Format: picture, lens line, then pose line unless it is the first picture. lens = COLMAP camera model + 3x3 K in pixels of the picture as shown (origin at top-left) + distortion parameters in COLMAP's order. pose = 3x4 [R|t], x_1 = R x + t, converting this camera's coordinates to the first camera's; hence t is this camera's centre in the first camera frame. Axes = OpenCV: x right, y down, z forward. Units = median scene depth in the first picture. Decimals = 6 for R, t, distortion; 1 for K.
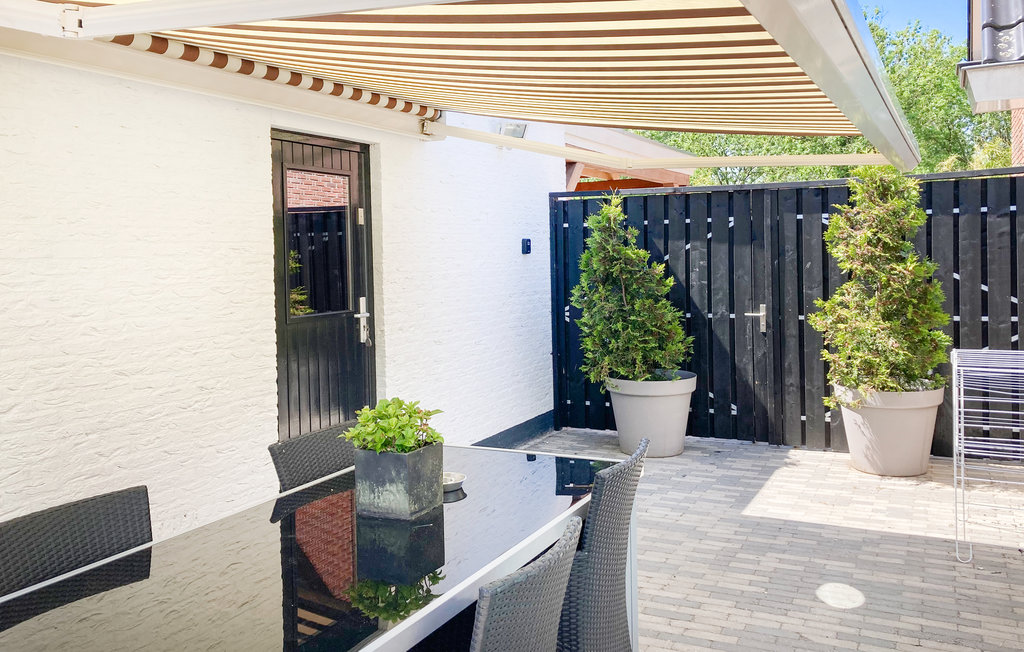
lens RADIAL K [[864.2, 0, 512.0], [0, 864.2, 326.0], [0, 0, 1]] dist [-0.002735, -0.005667]
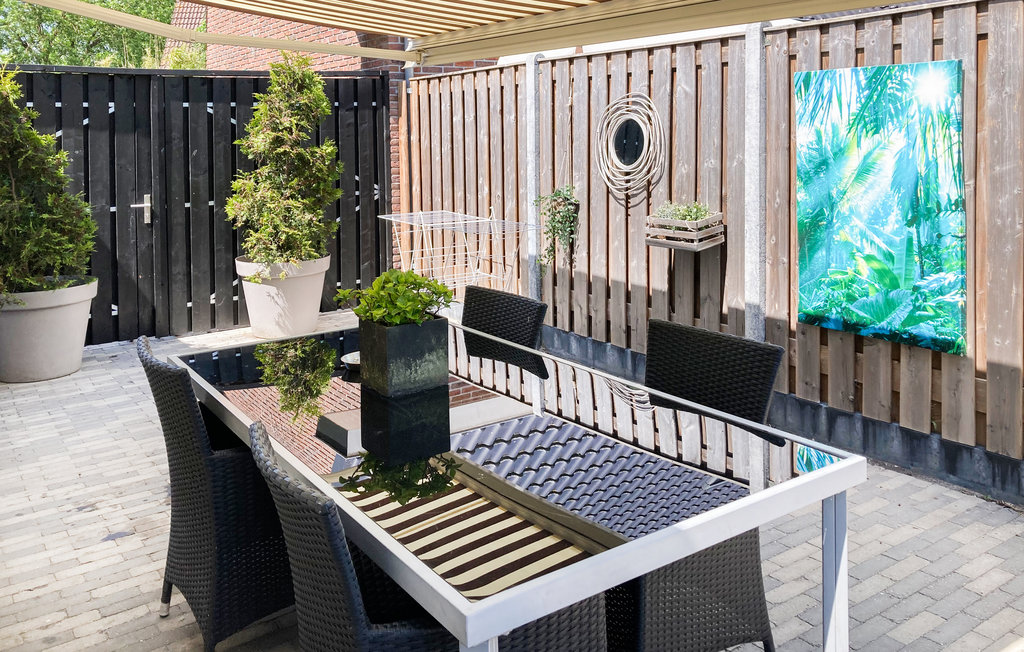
lens RADIAL K [[878.4, 0, 512.4], [0, 878.4, 233.1], [0, 0, 1]] dist [0.003736, 0.001866]
pose [[0.449170, -0.088647, 0.889038, -0.410520], [0.089696, 0.994512, 0.053847, 0.001541], [-0.888933, 0.055557, 0.454656, 0.195580]]
